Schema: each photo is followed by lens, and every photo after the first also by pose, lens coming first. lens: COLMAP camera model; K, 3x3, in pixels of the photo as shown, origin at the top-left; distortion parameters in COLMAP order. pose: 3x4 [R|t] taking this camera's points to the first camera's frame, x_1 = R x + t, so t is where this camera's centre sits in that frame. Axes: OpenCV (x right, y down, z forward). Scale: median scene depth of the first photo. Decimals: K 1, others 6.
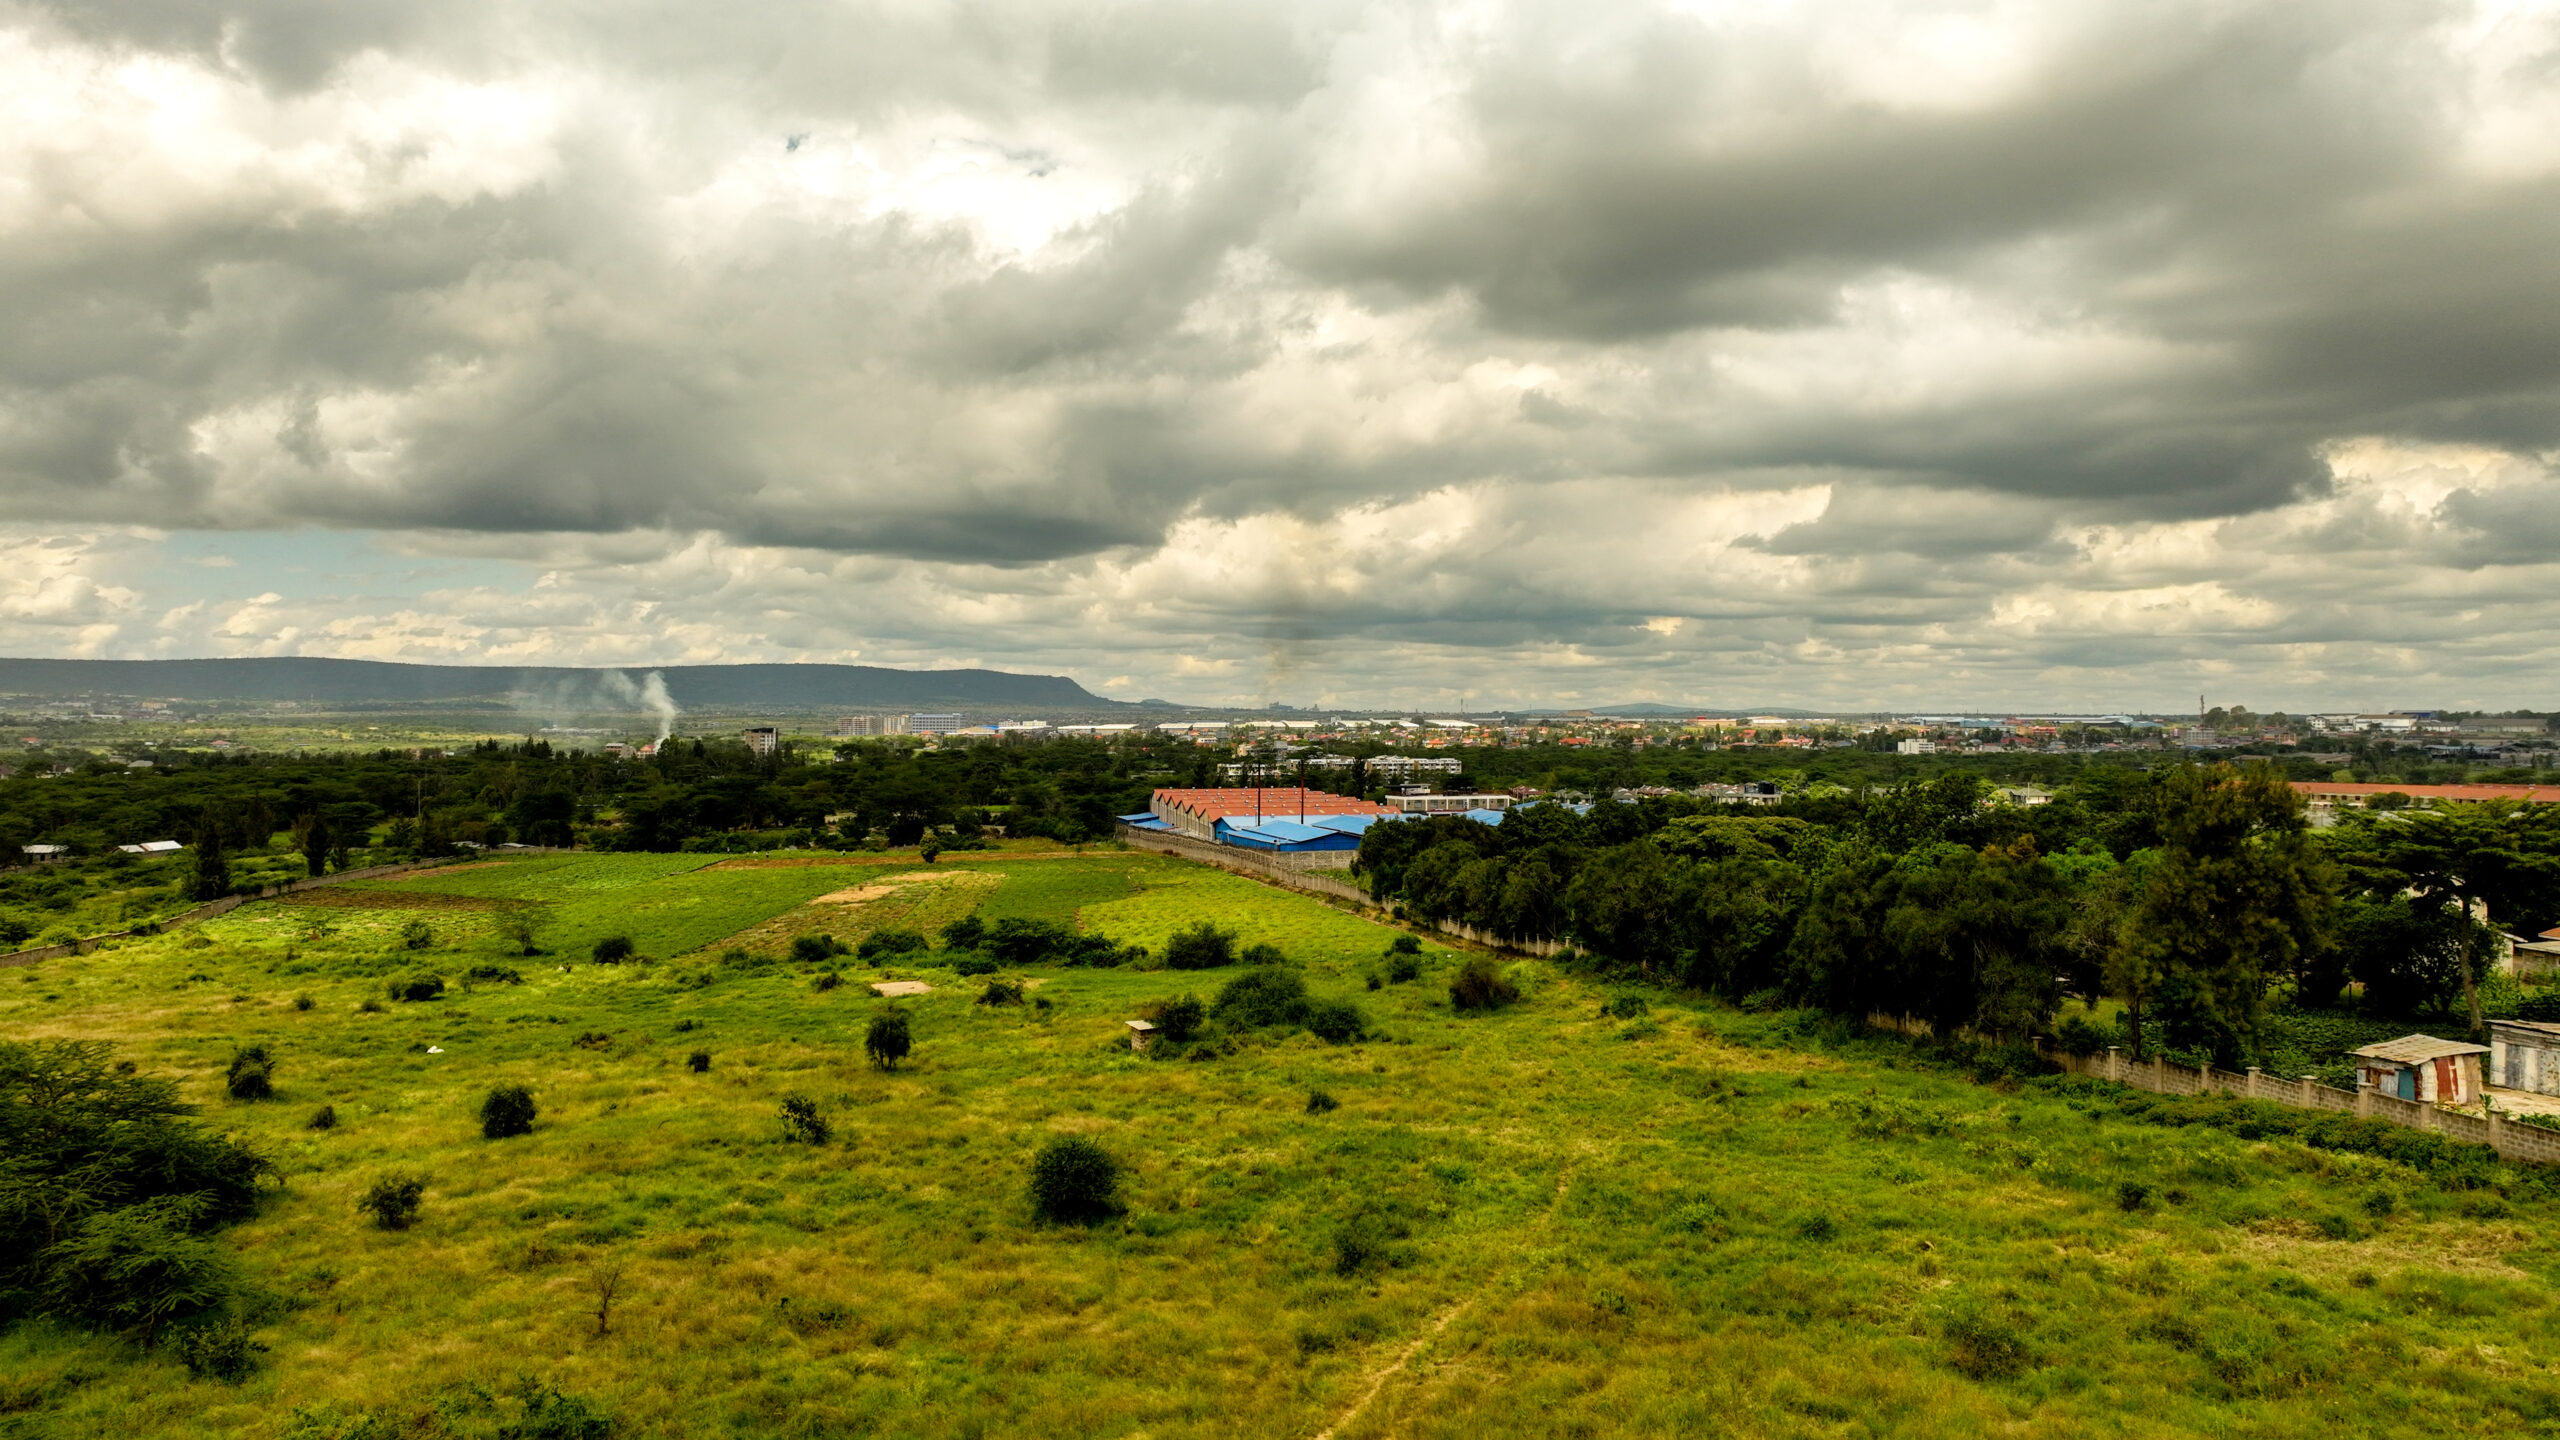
lens RADIAL K [[1797.8, 0, 1283.4], [0, 1797.8, 711.1], [0, 0, 1]] dist [-0.001990, 0.016290]
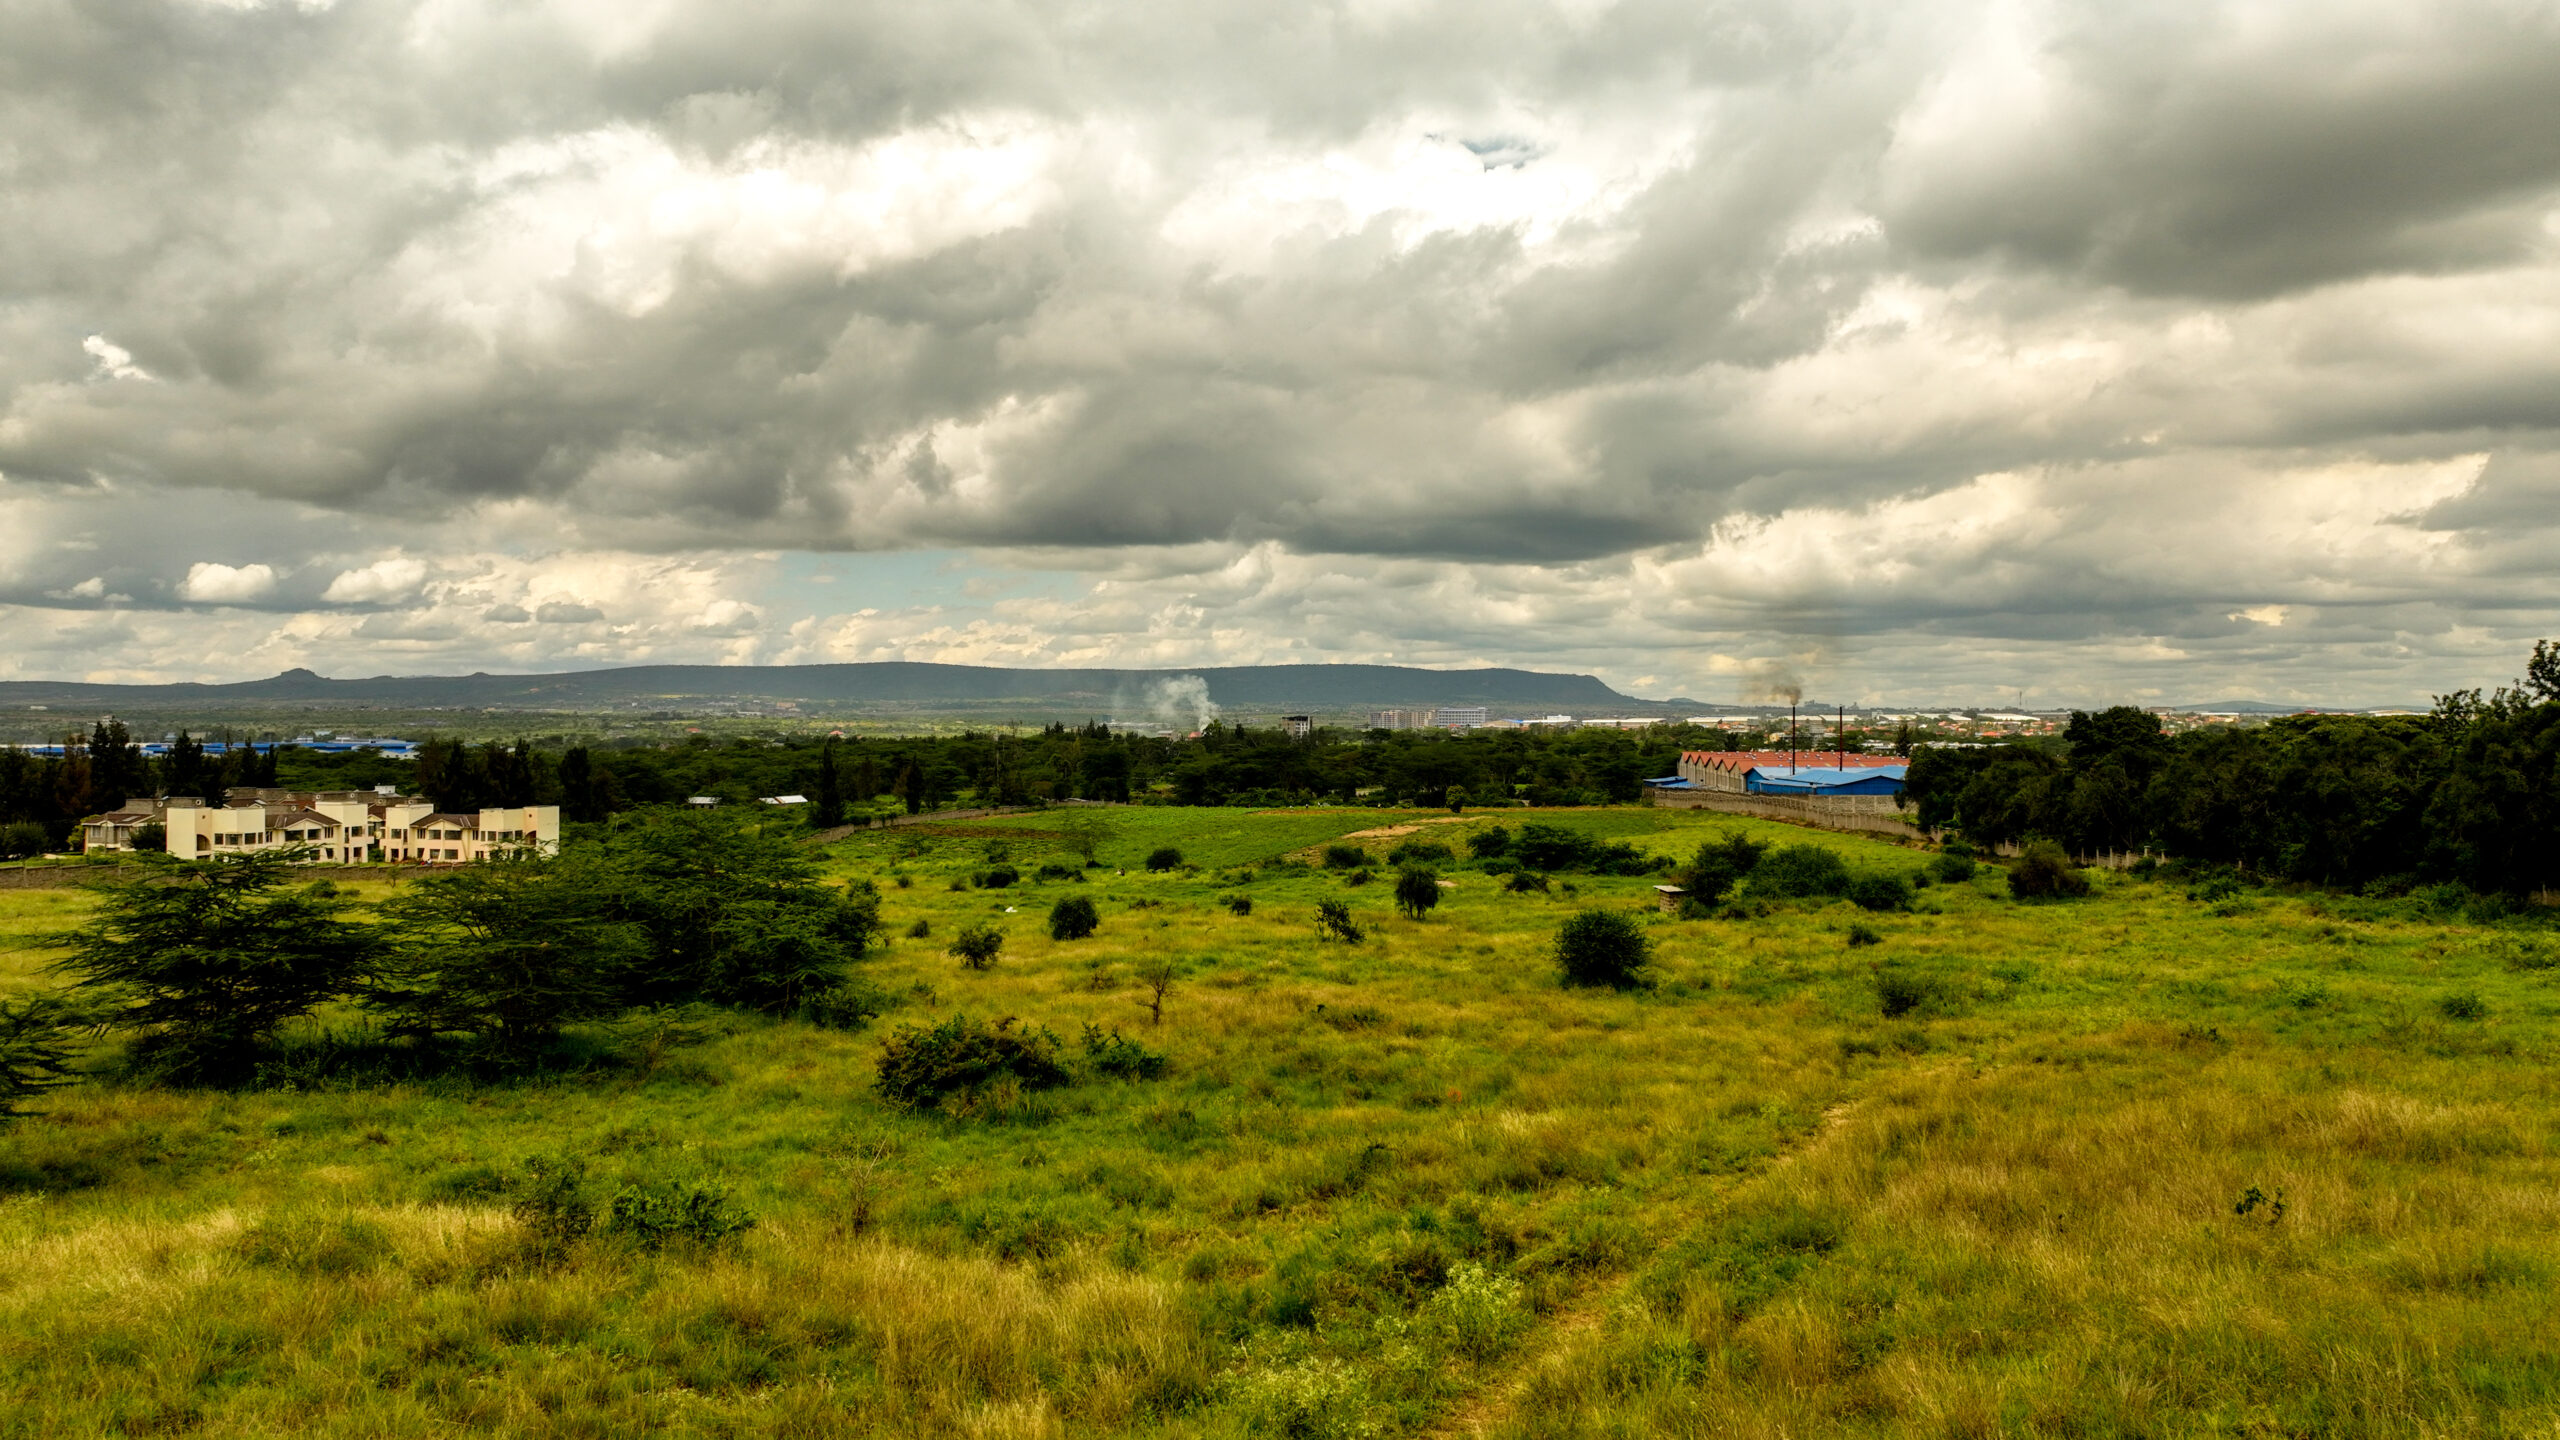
lens RADIAL K [[1797.8, 0, 1284.3], [0, 1797.8, 720.8], [0, 0, 1]] dist [-0.001990, 0.016290]
pose [[0.958313, -0.000284, -0.285720, -0.000337], [0.001610, 0.999989, 0.004405, 0.052483], [0.285715, -0.004682, 0.958303, 0.000674]]
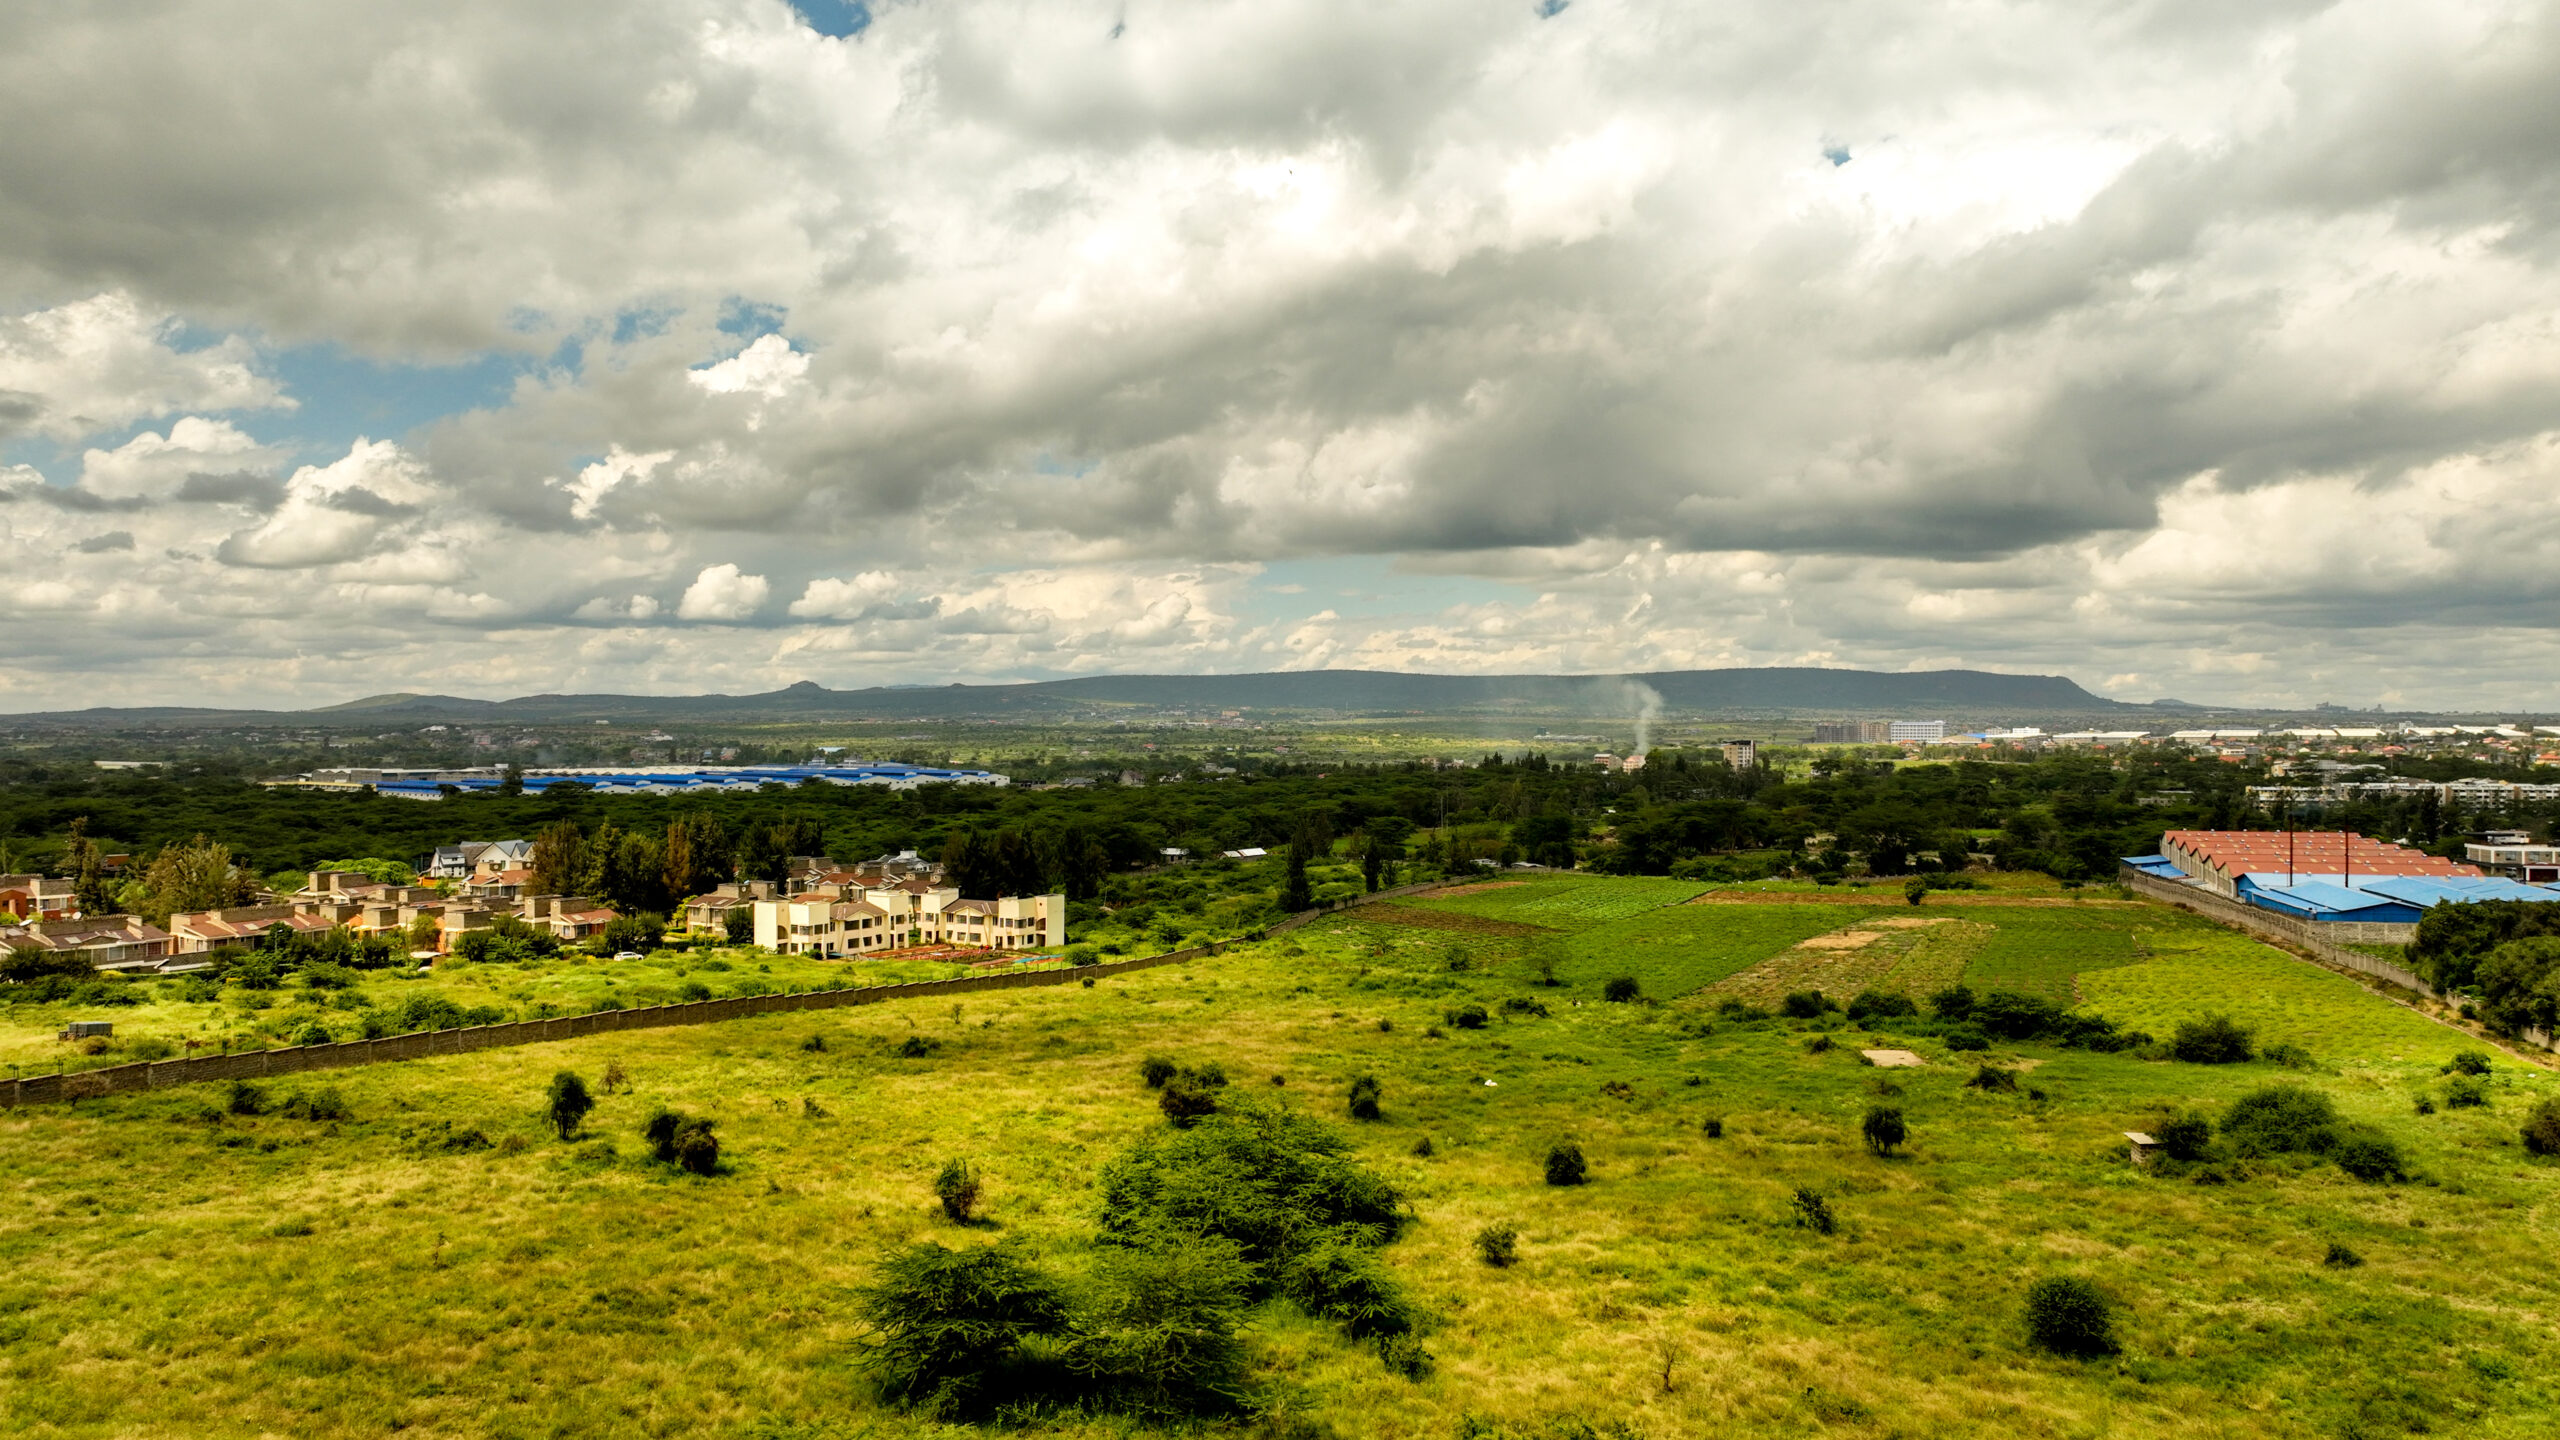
lens RADIAL K [[1797.8, 0, 1283.7], [0, 1797.8, 707.9], [0, 0, 1]] dist [-0.001990, 0.016290]
pose [[0.863252, -0.005765, -0.504740, 0.010986], [0.004417, 0.999983, -0.003868, -0.043684], [0.504754, 0.001110, 0.863263, -0.077731]]
